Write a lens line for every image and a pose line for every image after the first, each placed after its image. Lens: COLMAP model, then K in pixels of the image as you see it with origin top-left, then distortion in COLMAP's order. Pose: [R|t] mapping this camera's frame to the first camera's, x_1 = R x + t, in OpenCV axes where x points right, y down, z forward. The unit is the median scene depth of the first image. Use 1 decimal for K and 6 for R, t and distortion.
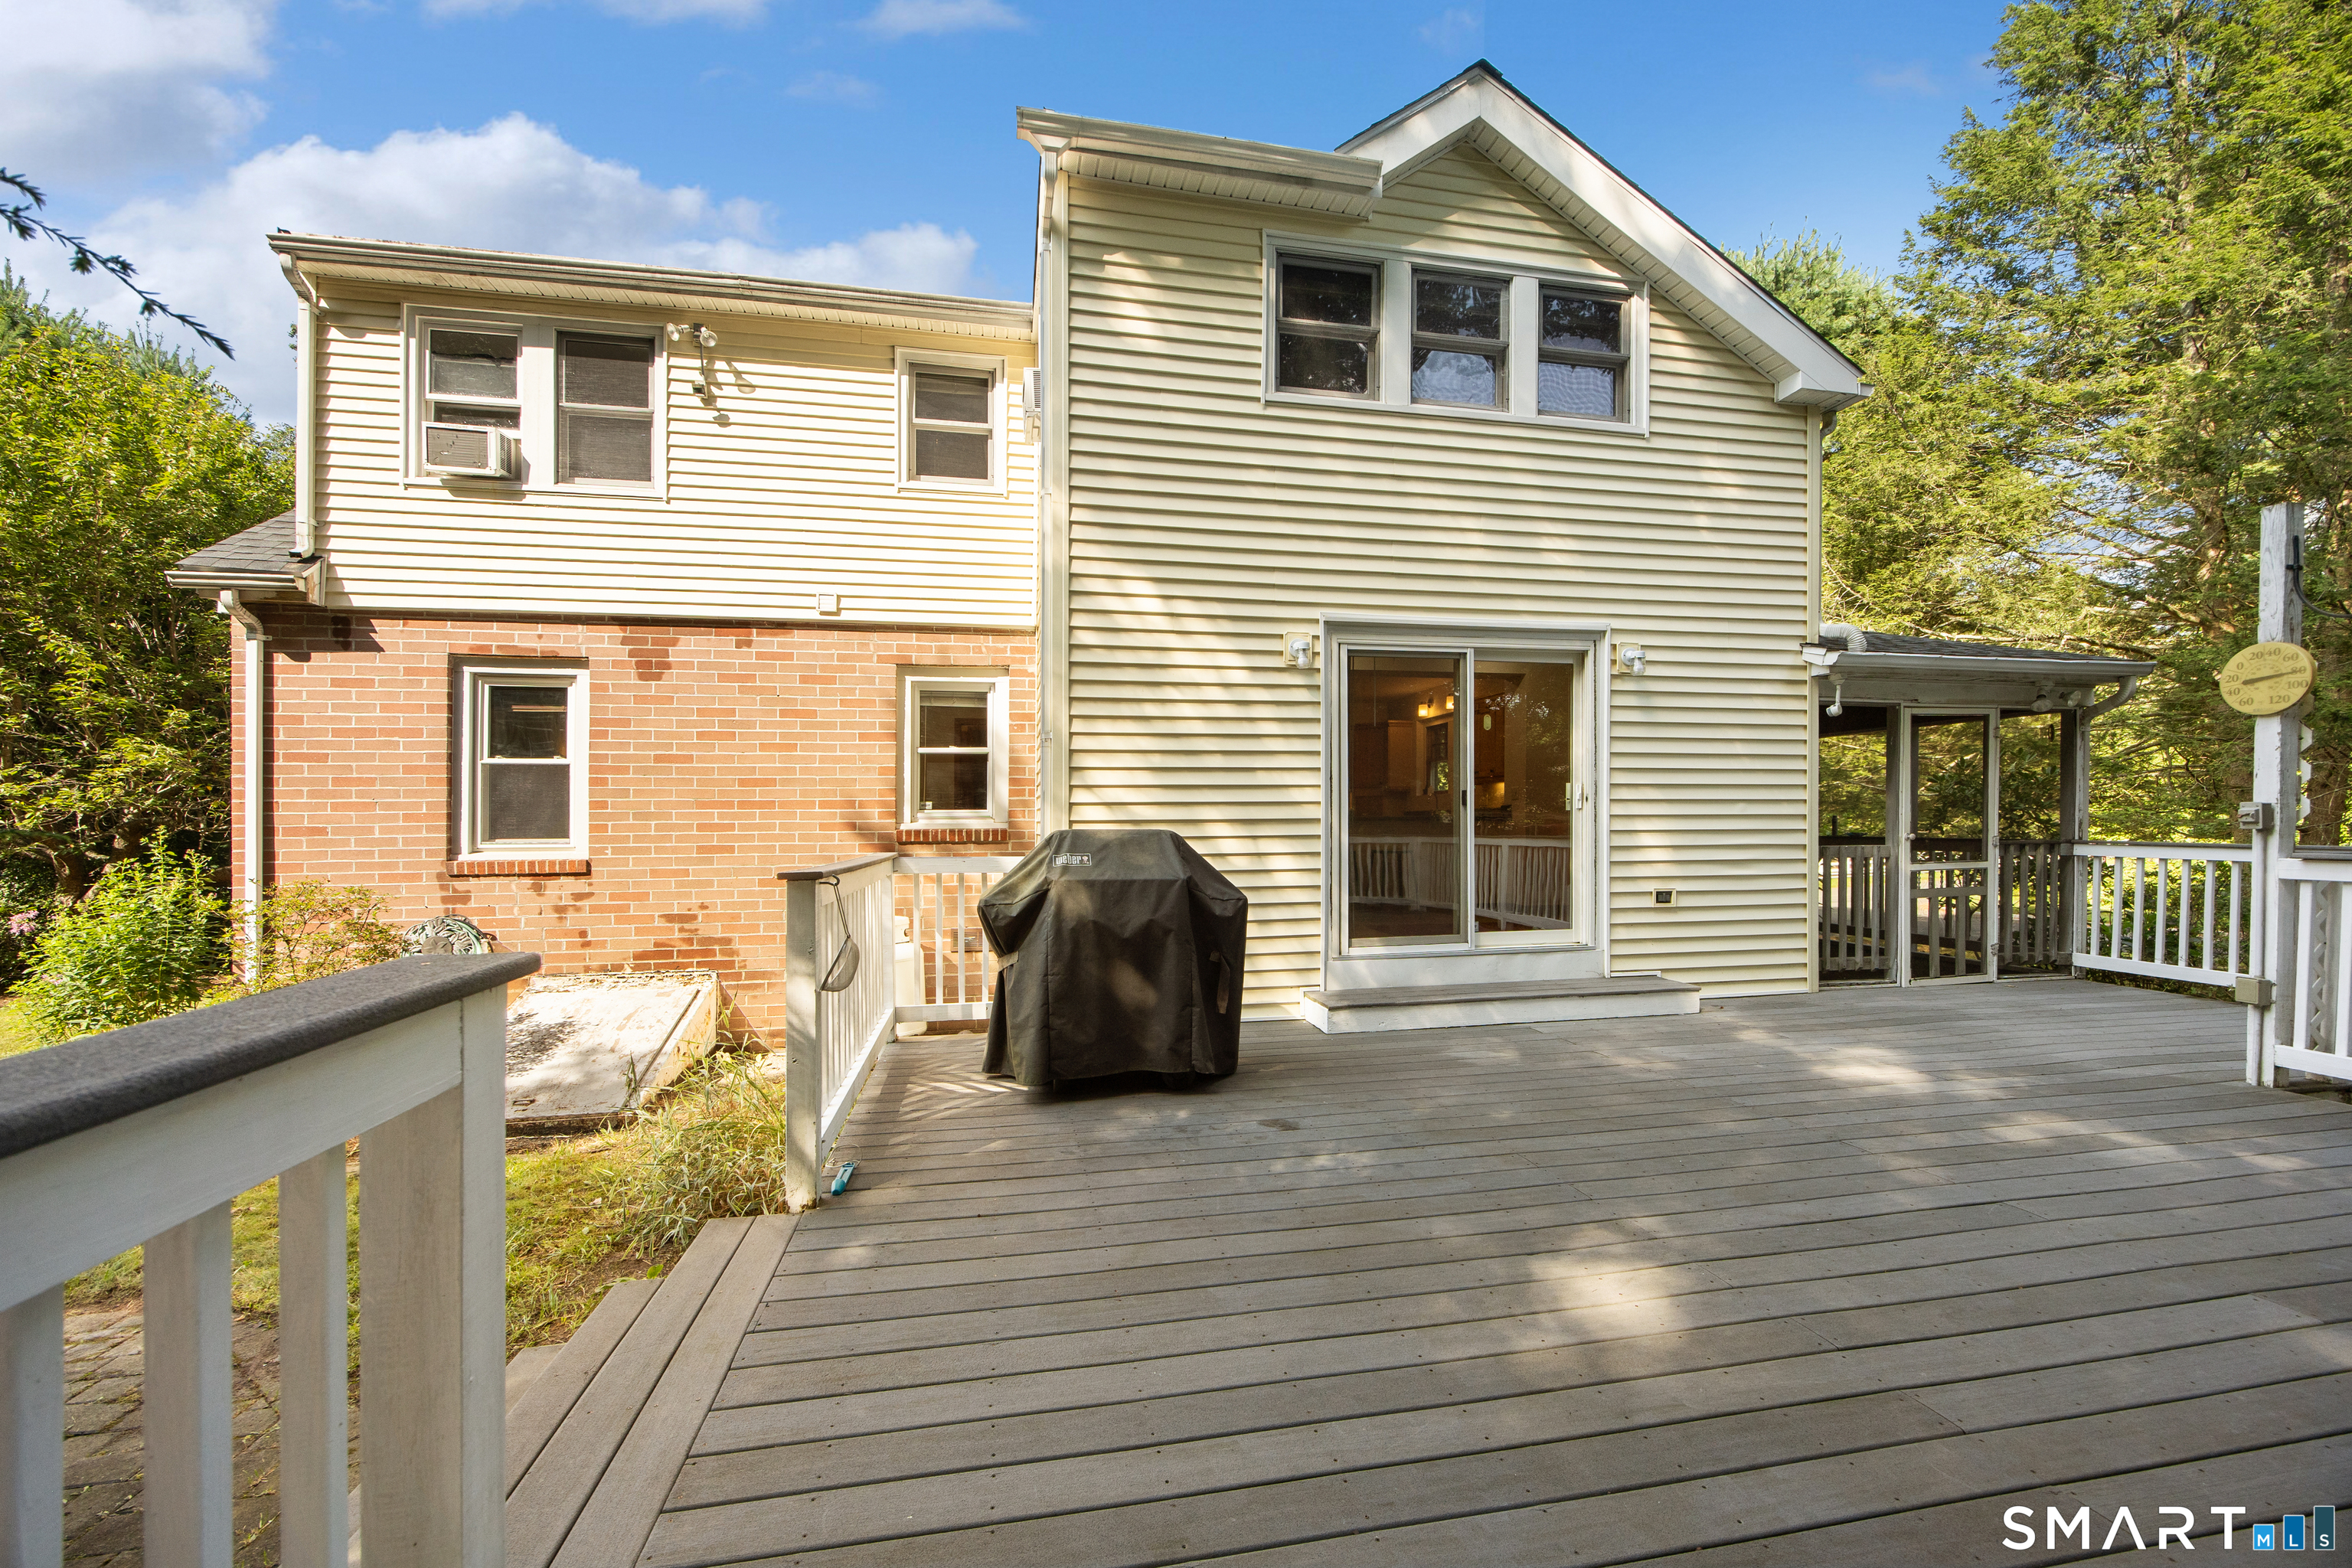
lens RADIAL K [[939.4, 0, 1183.9], [0, 939.4, 813.7], [0, 0, 1]] dist [0.001792, 0.000090]
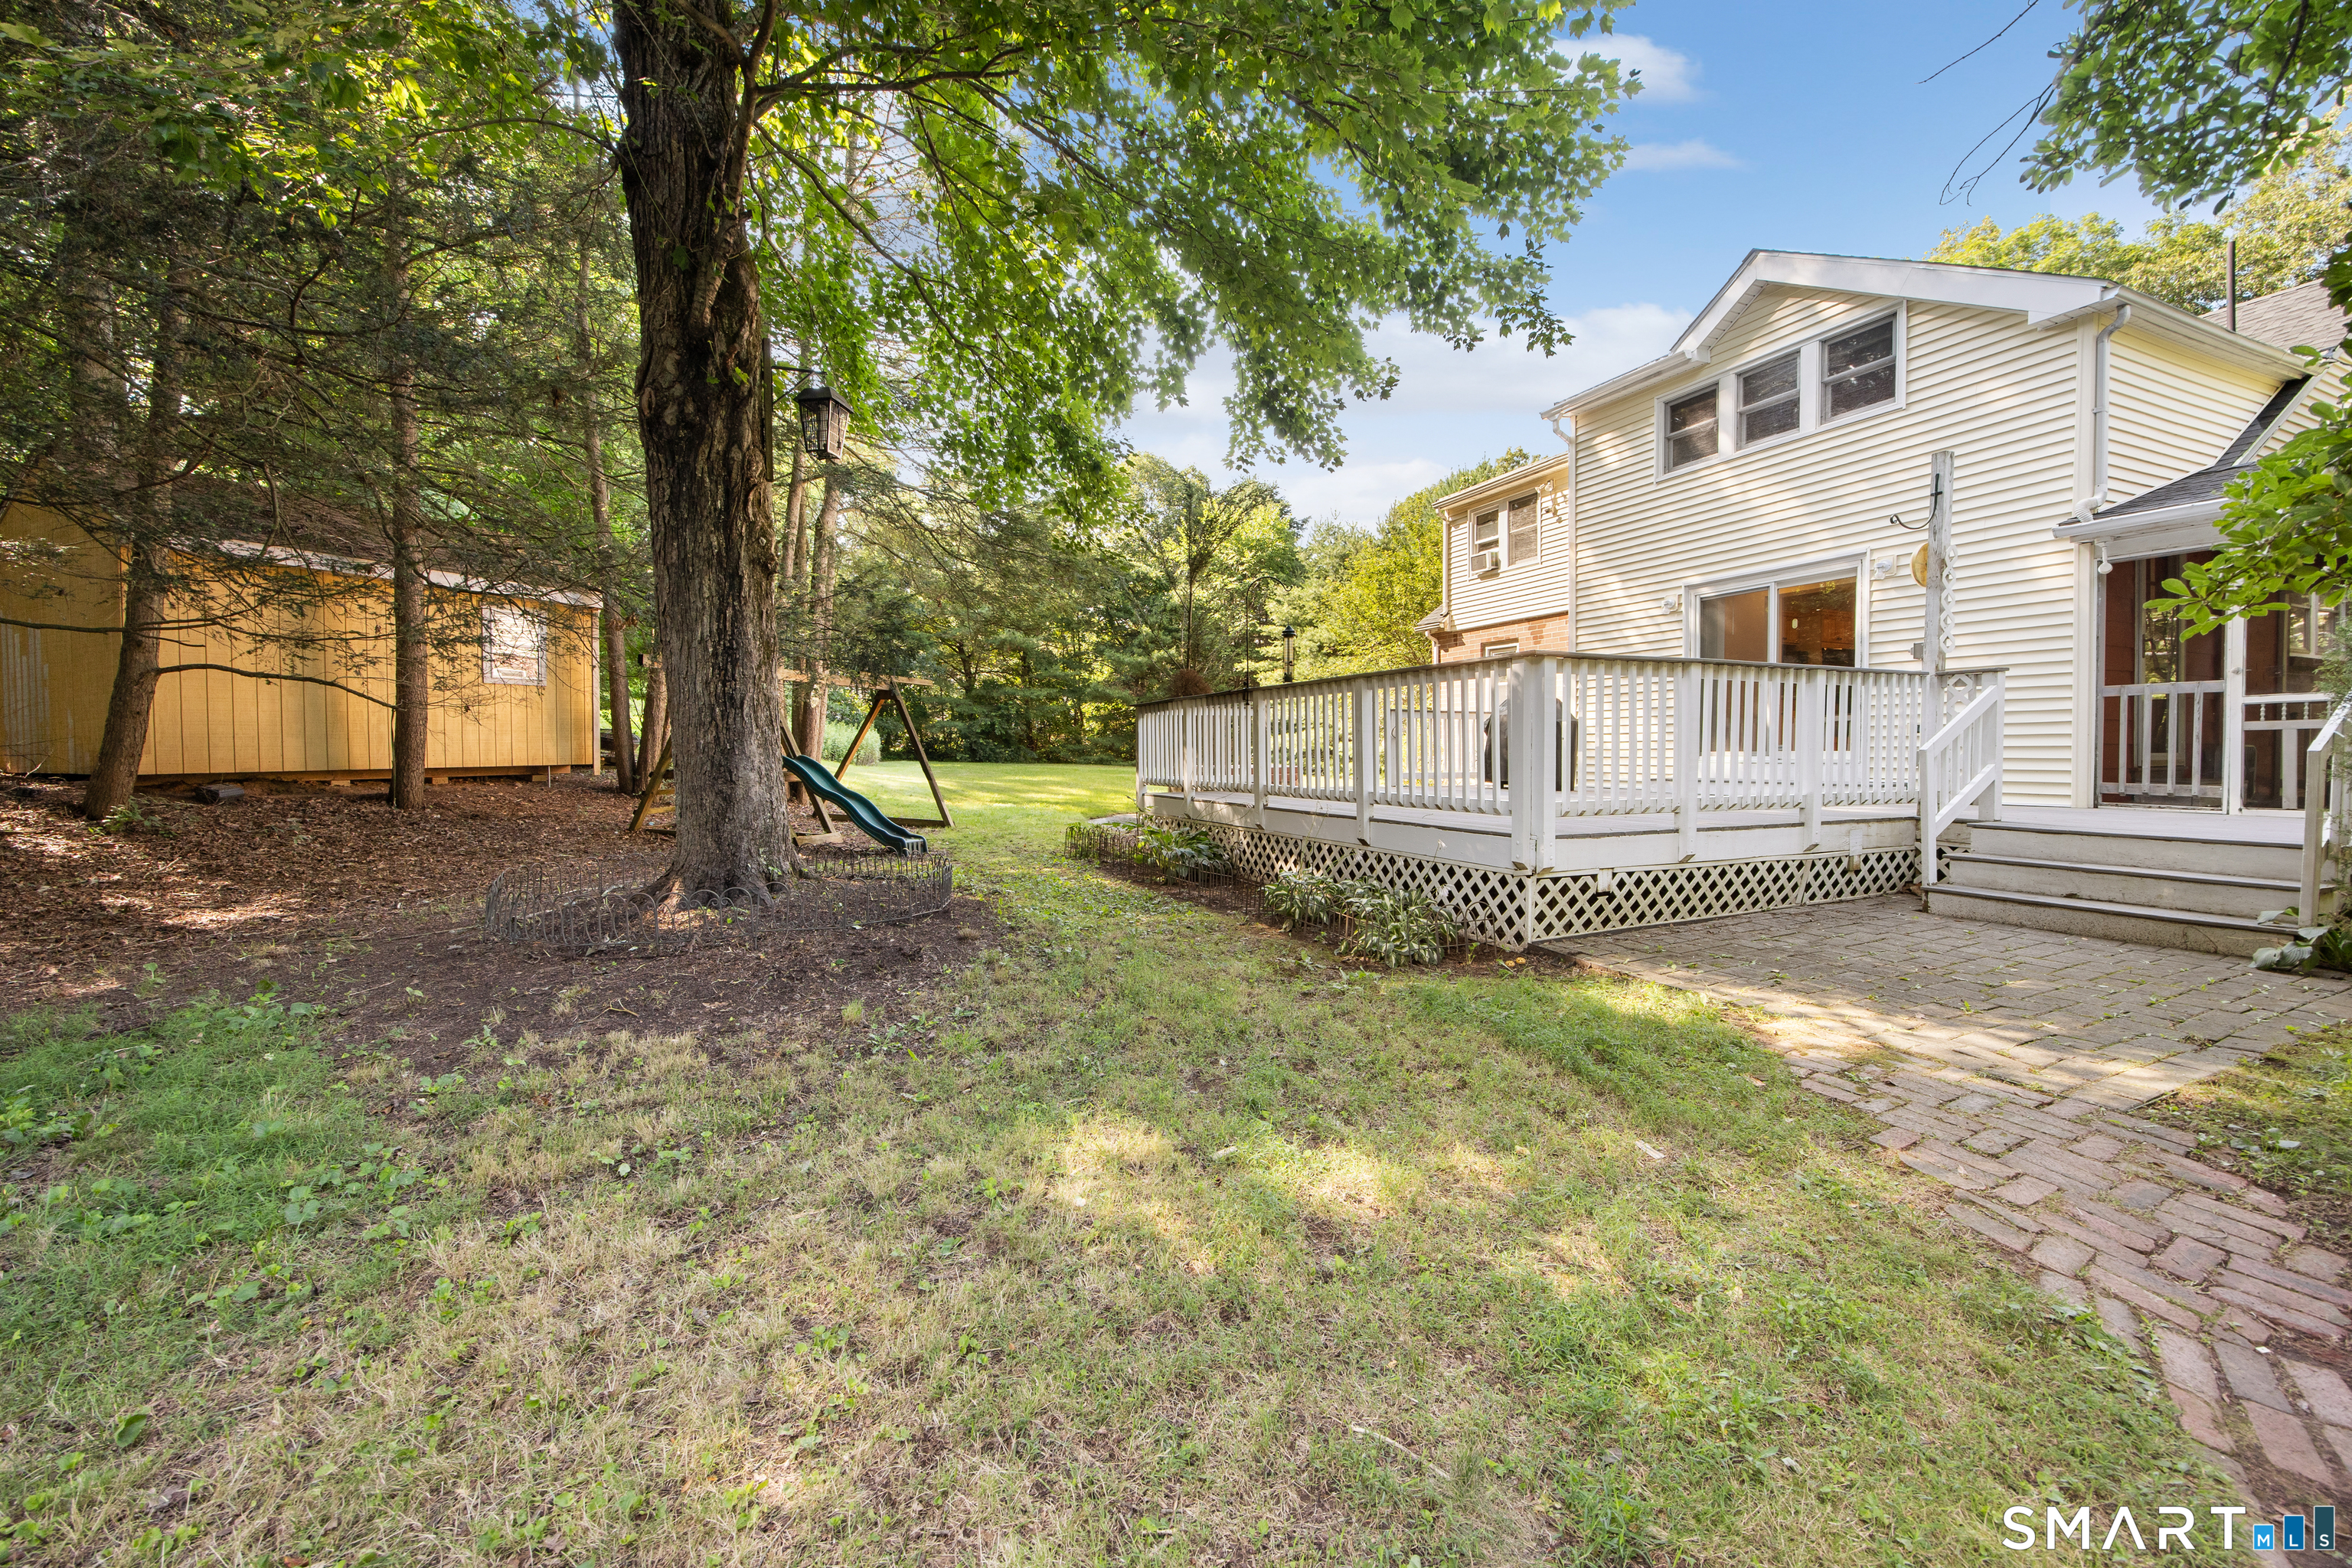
lens RADIAL K [[930.2, 0, 1169.3], [0, 930.2, 768.8], [0, 0, 1]] dist [0.000564, -0.000031]
pose [[0.219883, 0.028985, -0.975095, 1.506553], [0.017600, 0.999278, 0.033673, 0.073901], [0.975367, -0.024566, 0.219214, -0.388302]]
